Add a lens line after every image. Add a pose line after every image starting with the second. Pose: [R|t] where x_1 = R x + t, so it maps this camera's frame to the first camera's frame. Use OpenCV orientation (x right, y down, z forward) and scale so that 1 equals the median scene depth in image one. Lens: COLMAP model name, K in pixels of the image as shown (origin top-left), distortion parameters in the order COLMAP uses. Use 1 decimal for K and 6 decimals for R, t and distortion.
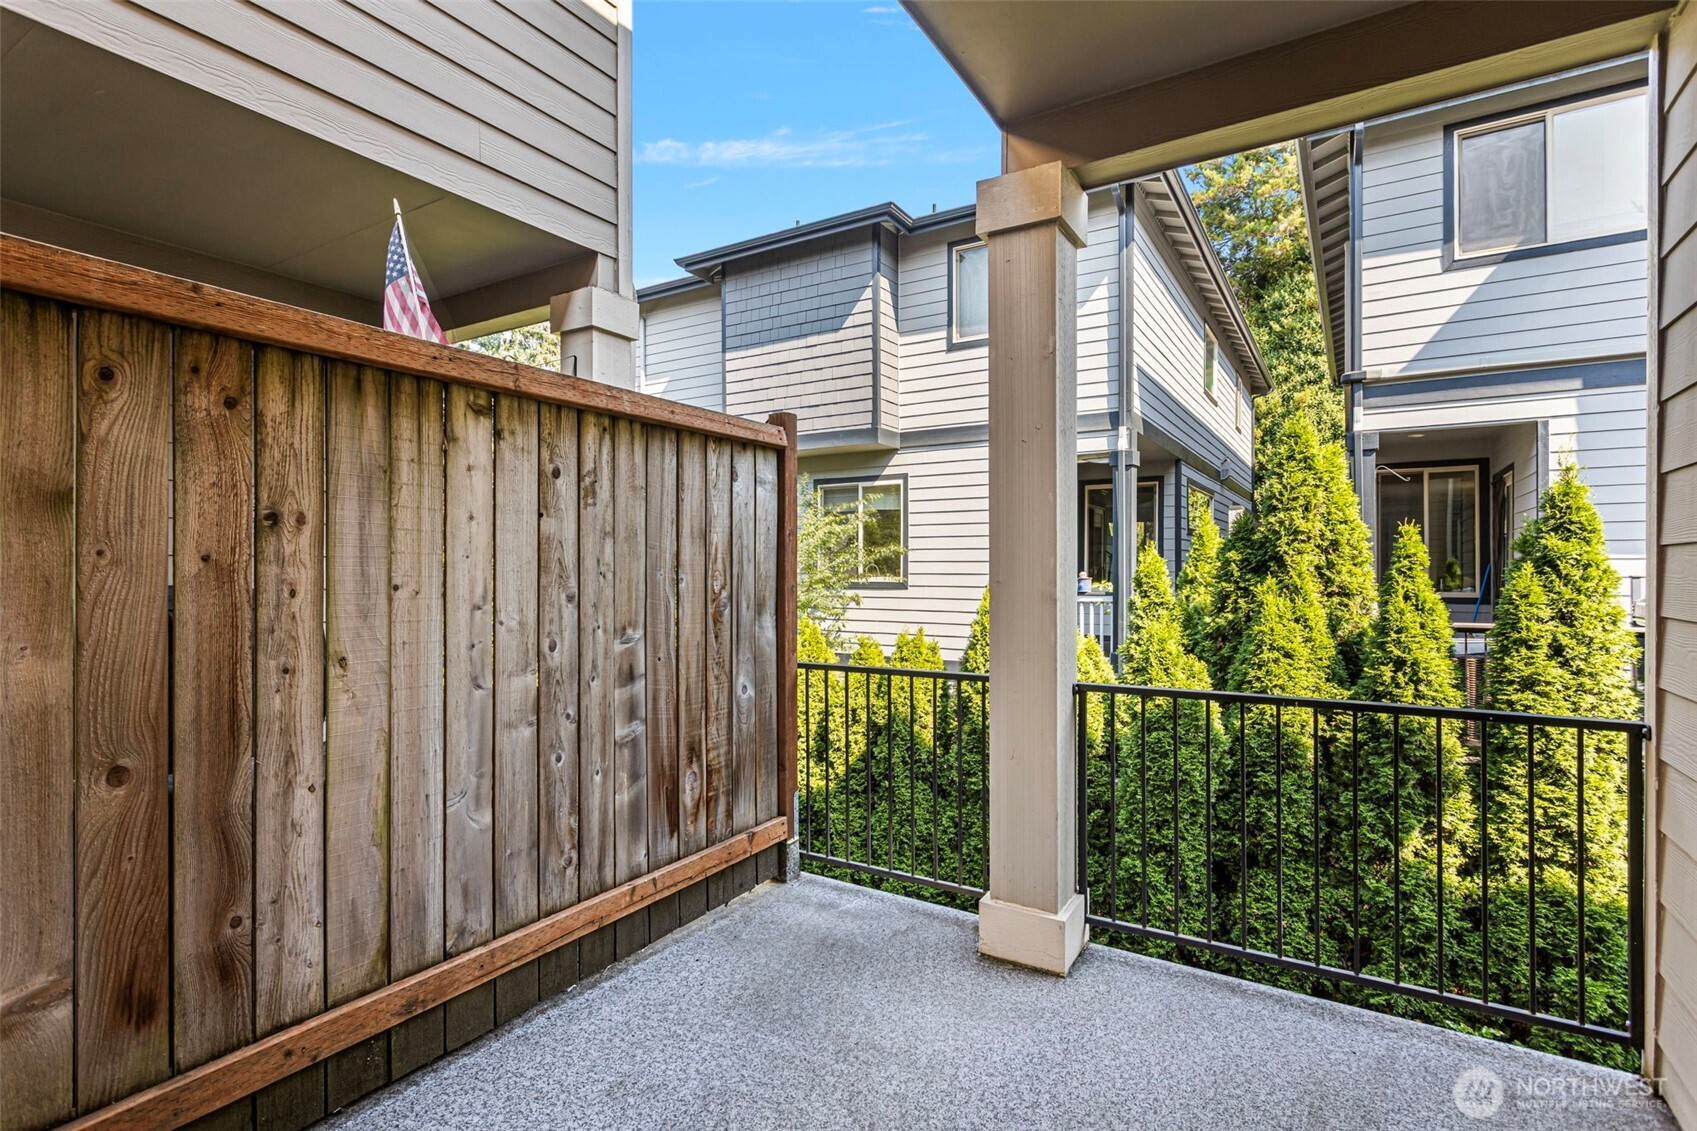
lens RADIAL K [[822.8, 0, 847.7], [0, 822.8, 567.4], [0, 0, 1]] dist [-0.001756, 0.000212]
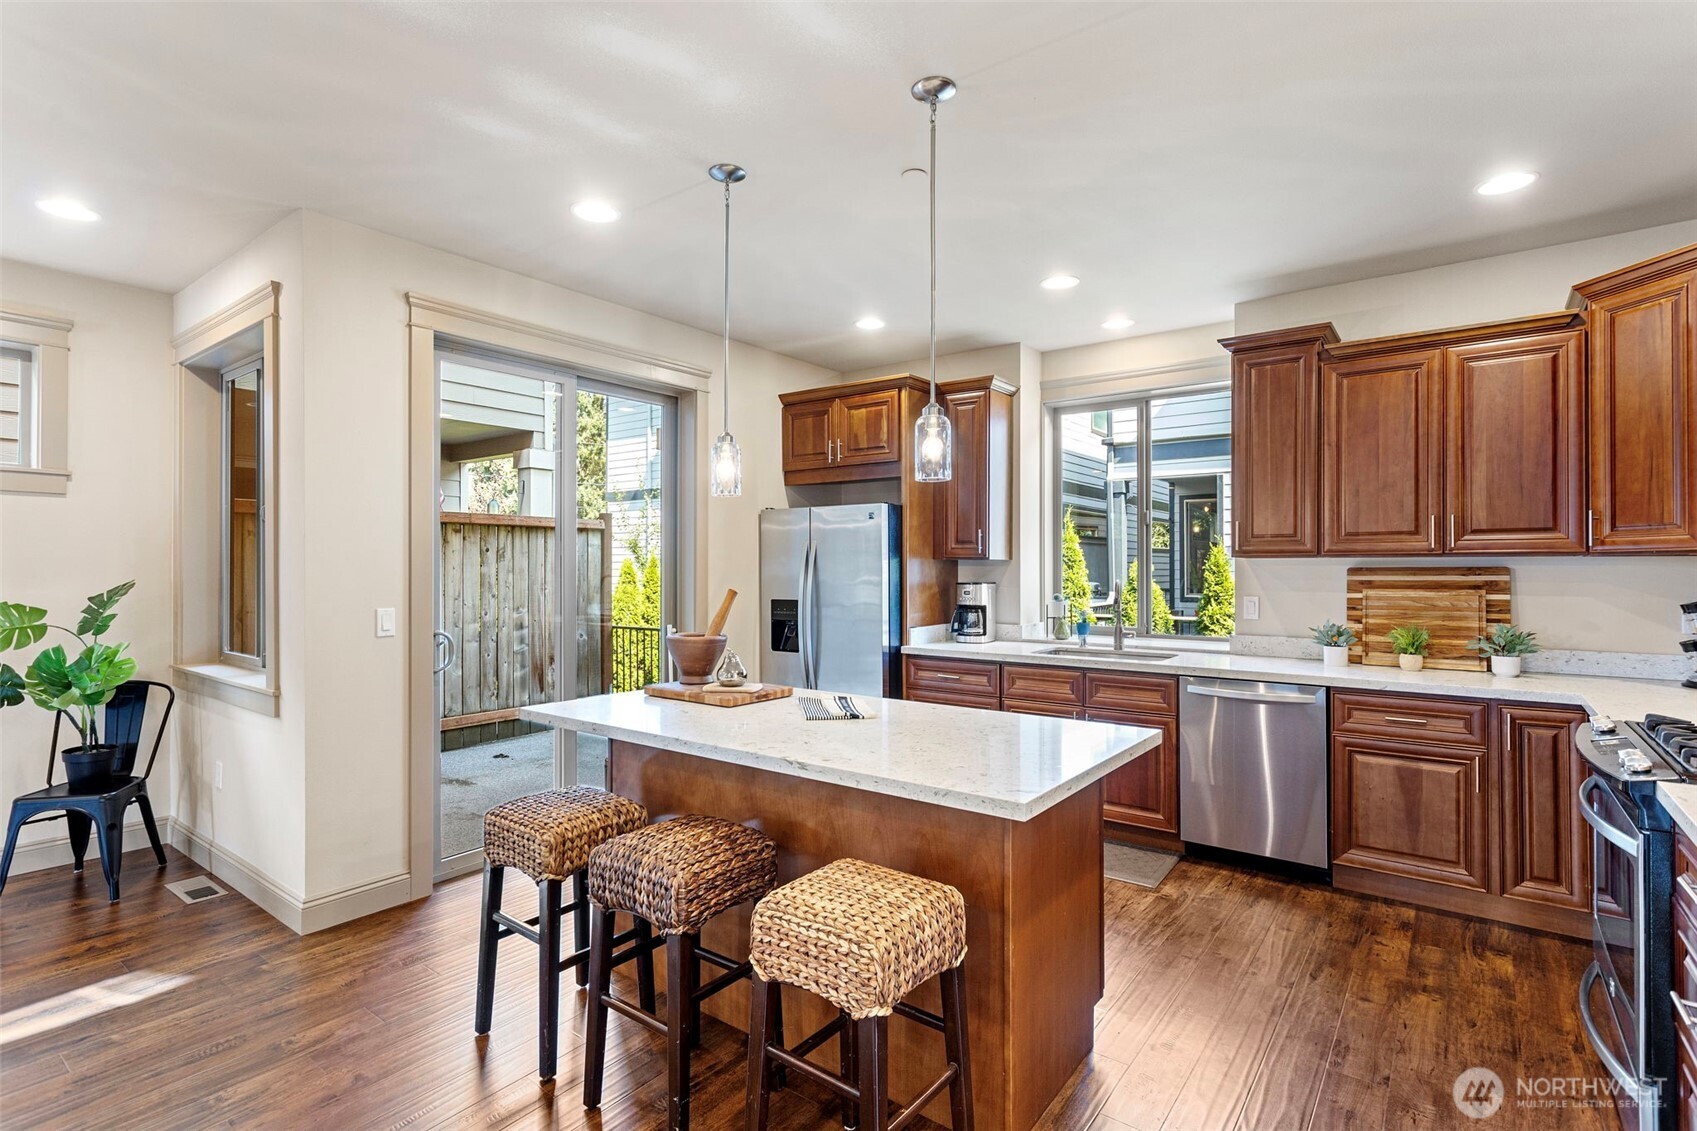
lens RADIAL K [[822.8, 0, 851.9], [0, 822.8, 563.9], [0, 0, 1]] dist [-0.001756, 0.000212]
pose [[0.996613, -0.005134, -0.082072, 1.018076], [0.004500, 0.999959, -0.007907, -0.040003], [0.082109, 0.007511, 0.996595, -1.533859]]
